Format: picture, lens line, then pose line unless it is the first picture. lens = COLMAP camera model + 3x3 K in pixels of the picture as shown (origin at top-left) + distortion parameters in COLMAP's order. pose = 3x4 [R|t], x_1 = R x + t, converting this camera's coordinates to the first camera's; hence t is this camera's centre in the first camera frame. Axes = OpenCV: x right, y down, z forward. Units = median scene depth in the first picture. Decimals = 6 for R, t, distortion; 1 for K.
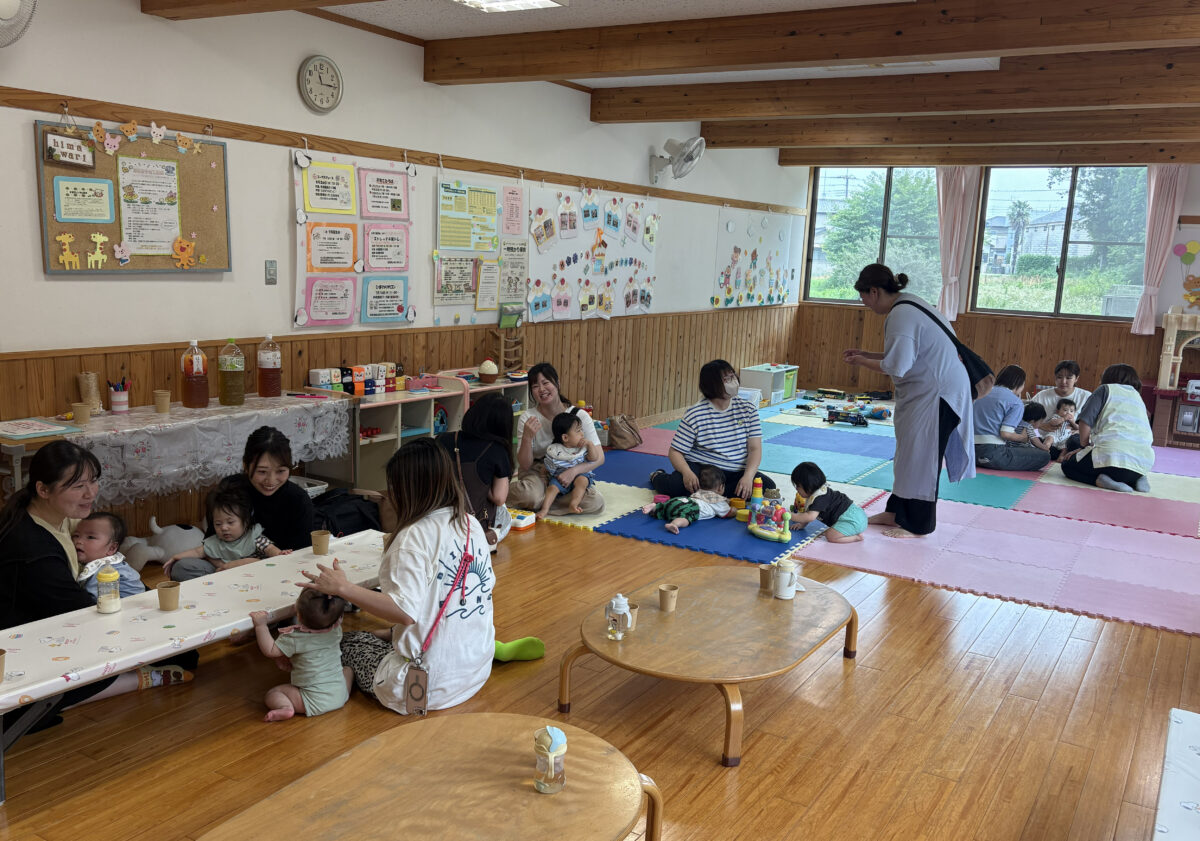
lens RADIAL K [[1033.5, 0, 604.1], [0, 1033.5, 444.6], [0, 0, 1]] dist [0.014543, 0.013336]
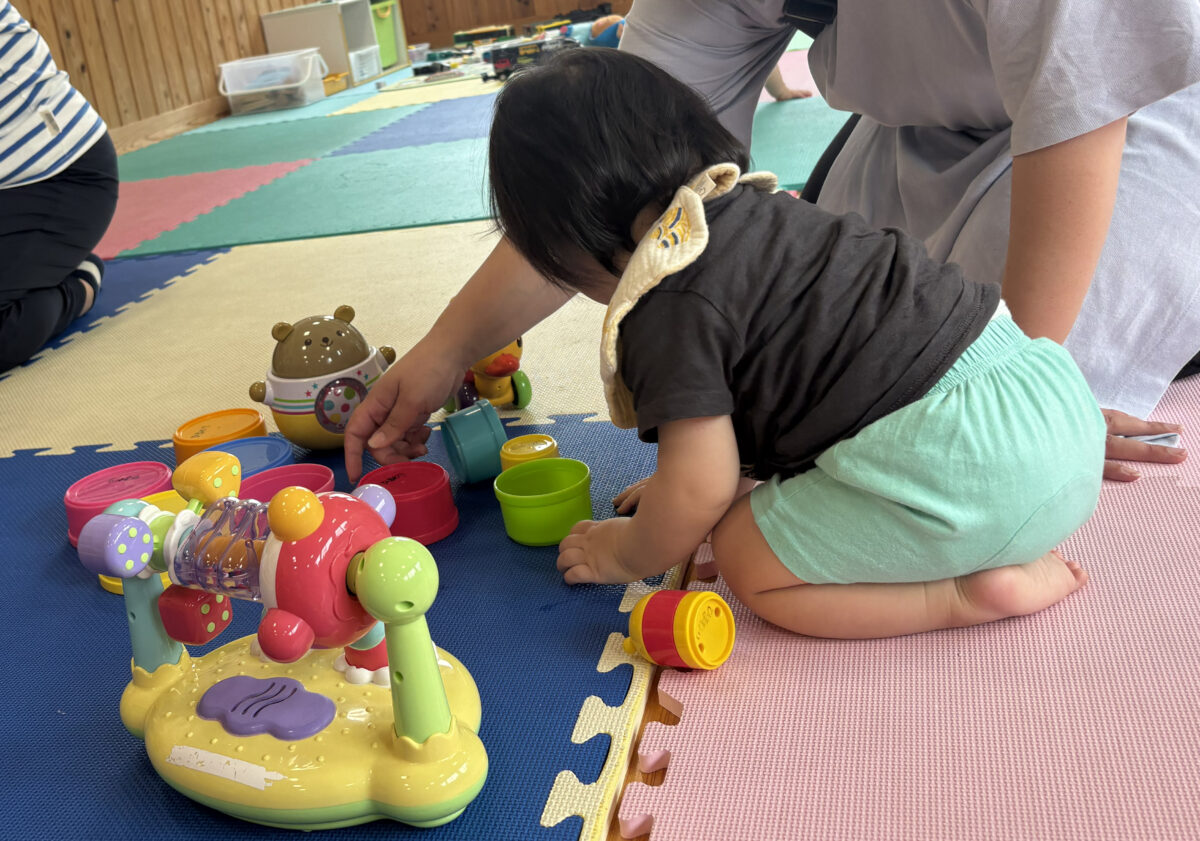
lens RADIAL K [[1351.8, 0, 600.0], [0, 1351.8, 420.5], [0, 0, 1]] dist [-0.004007, -0.010707]
pose [[0.931631, -0.267996, 0.245442, 0.151384], [0.230605, 0.957962, 0.170675, 0.034008], [-0.280864, -0.102407, 0.954268, 0.786745]]
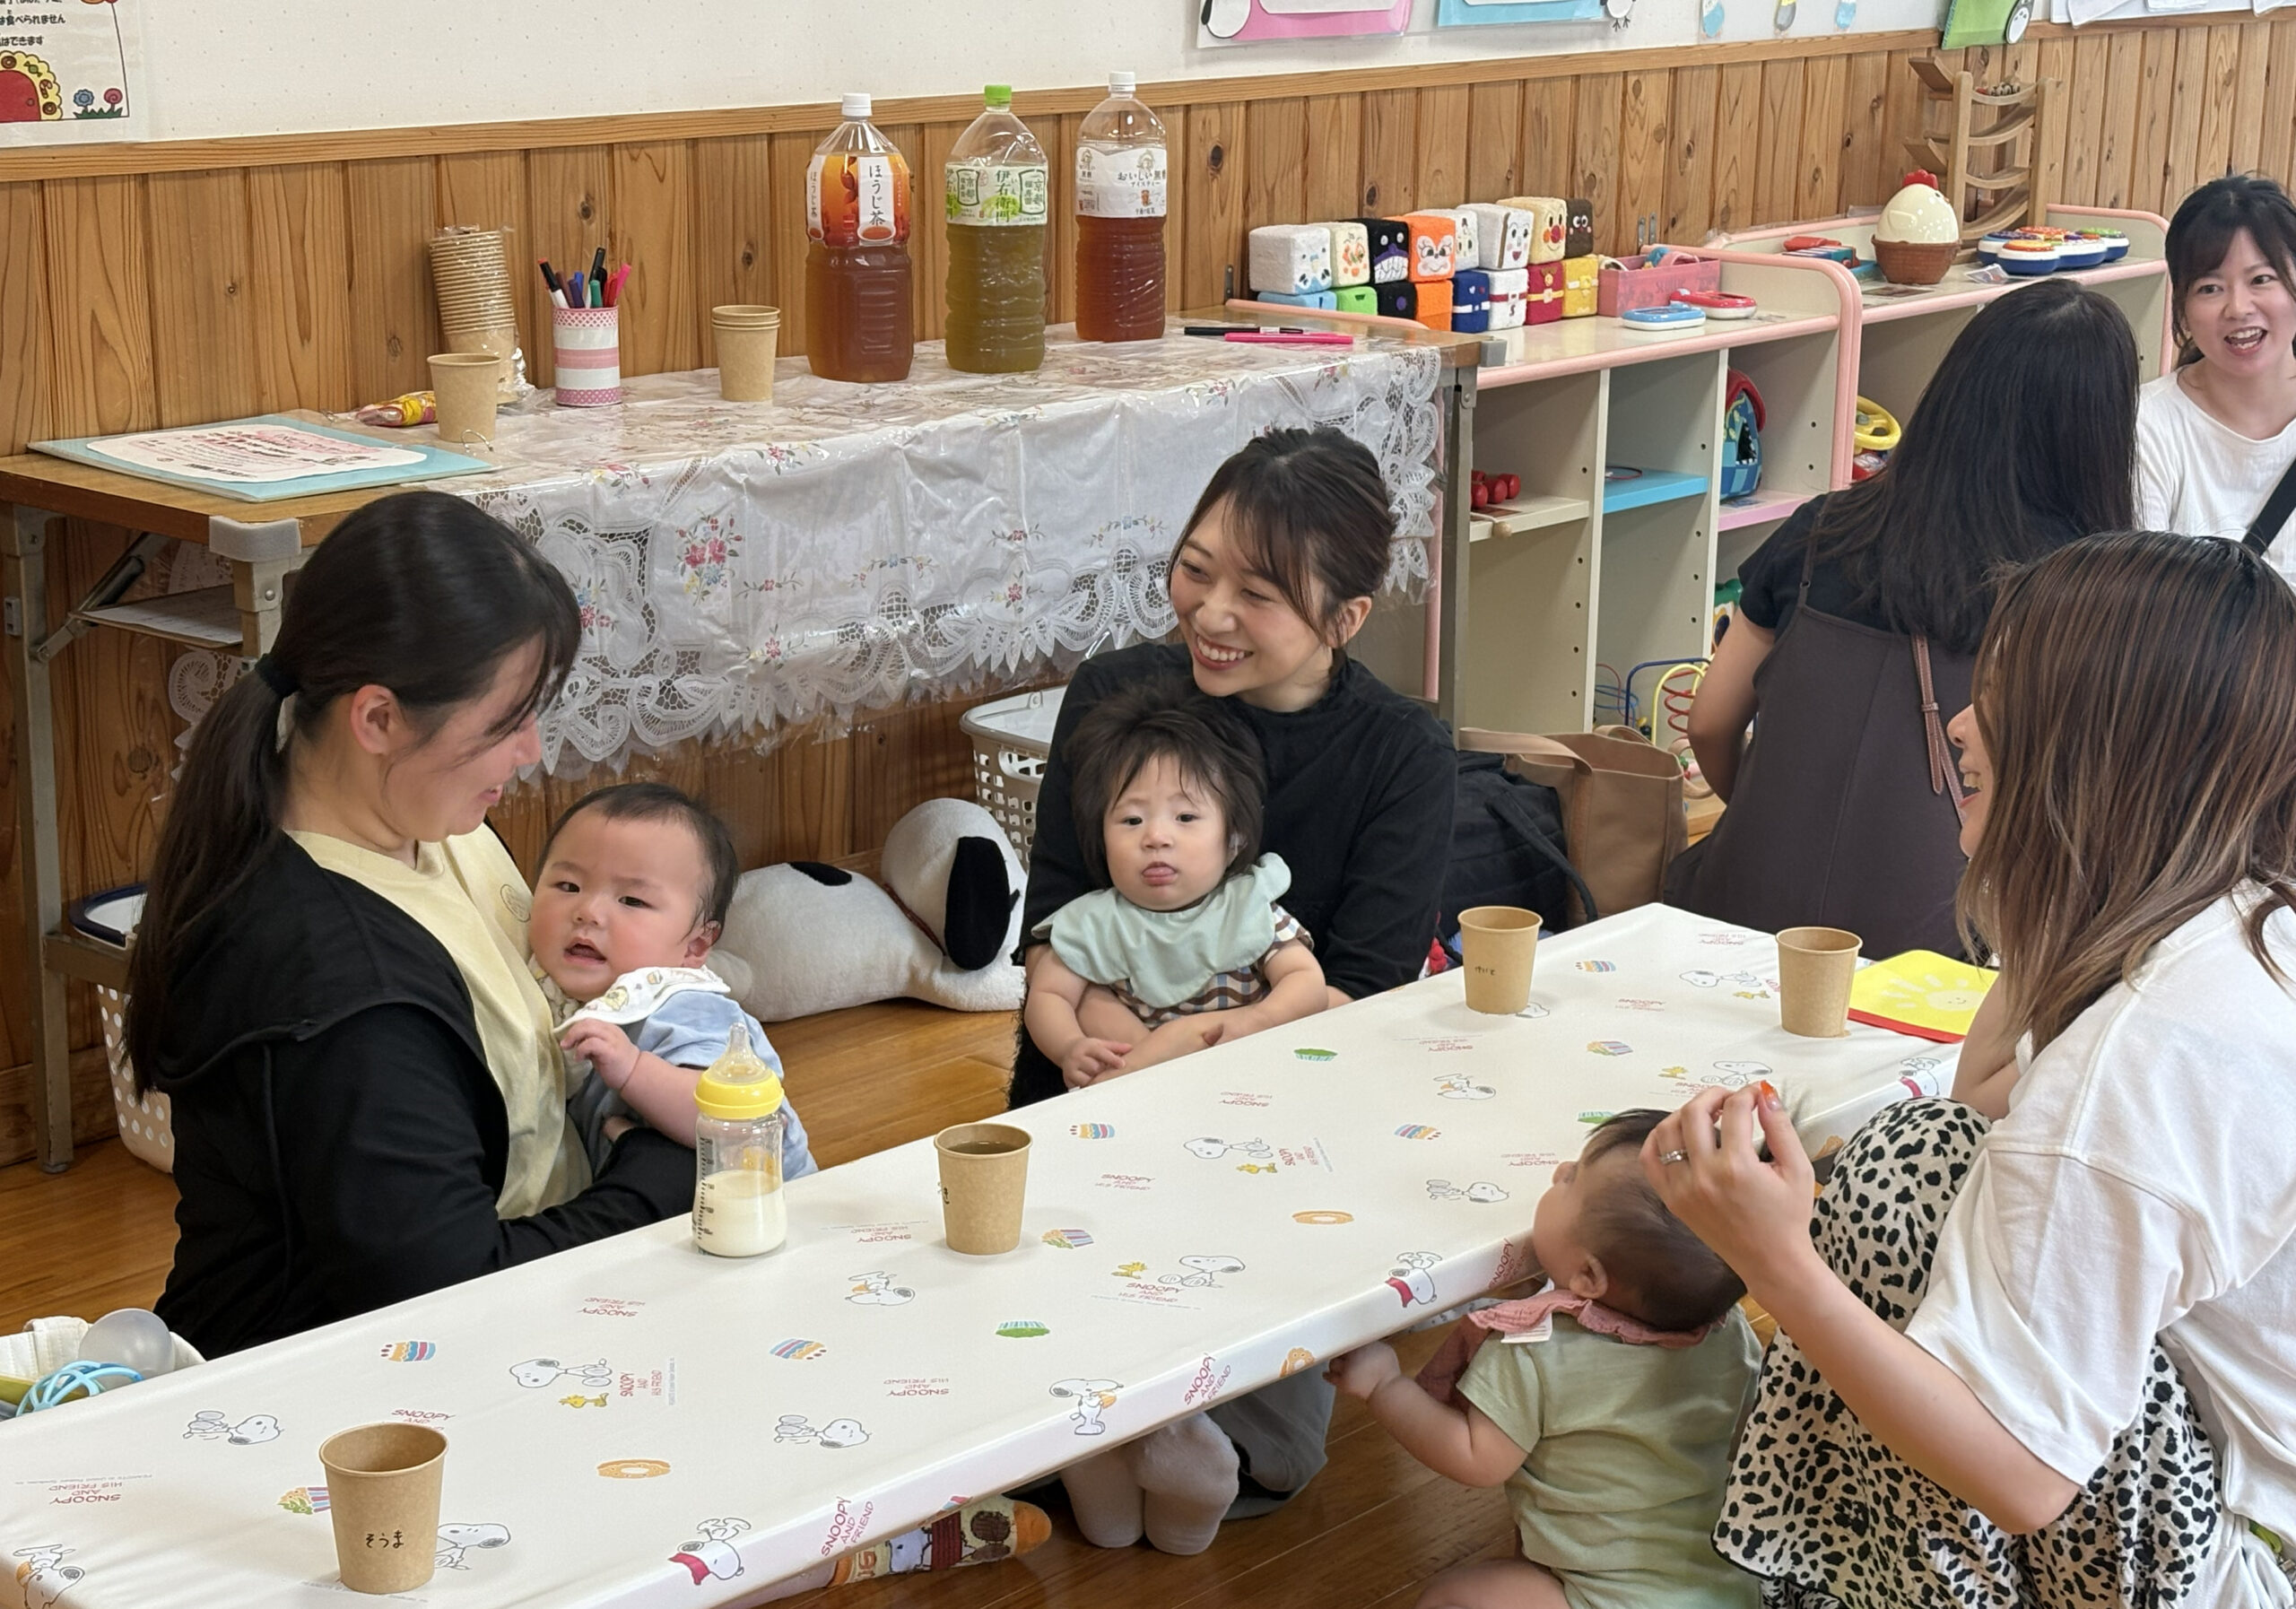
lens RADIAL K [[3822.3, 0, 1148.0], [0, 3822.3, 804.5], [0, 0, 1]] dist [0.359339, -1.373825]
pose [[0.981898, 0.016149, -0.188720, -0.130970], [-0.004701, 0.998130, 0.060950, 0.006283], [0.189351, -0.058960, 0.980138, 0.108287]]
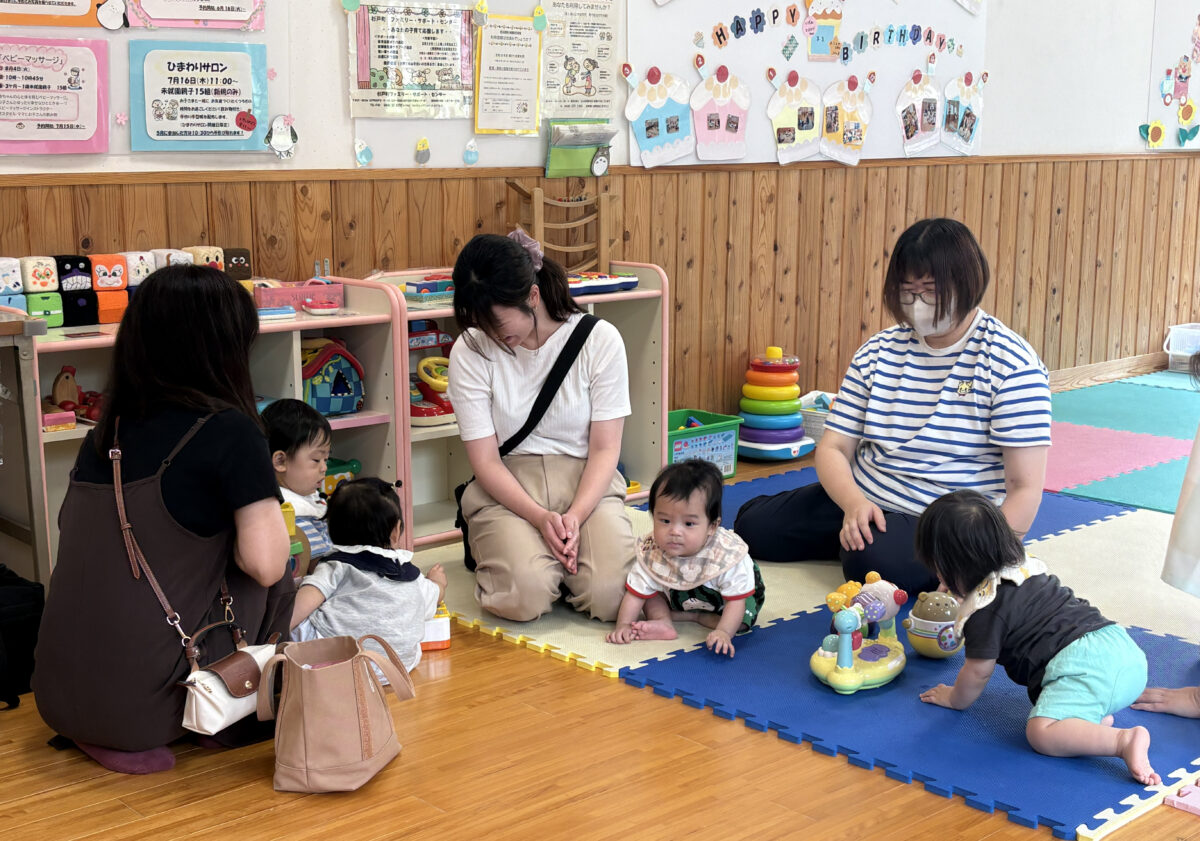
lens RADIAL K [[1630.0, 0, 565.2], [0, 1630.0, 422.5], [0, 0, 1]] dist [0.183408, -0.804661]
pose [[0.953573, 0.005201, -0.301116, 0.138680], [-0.010346, 0.999826, -0.015492, 0.001644], [0.300983, 0.017888, 0.953462, 0.417081]]
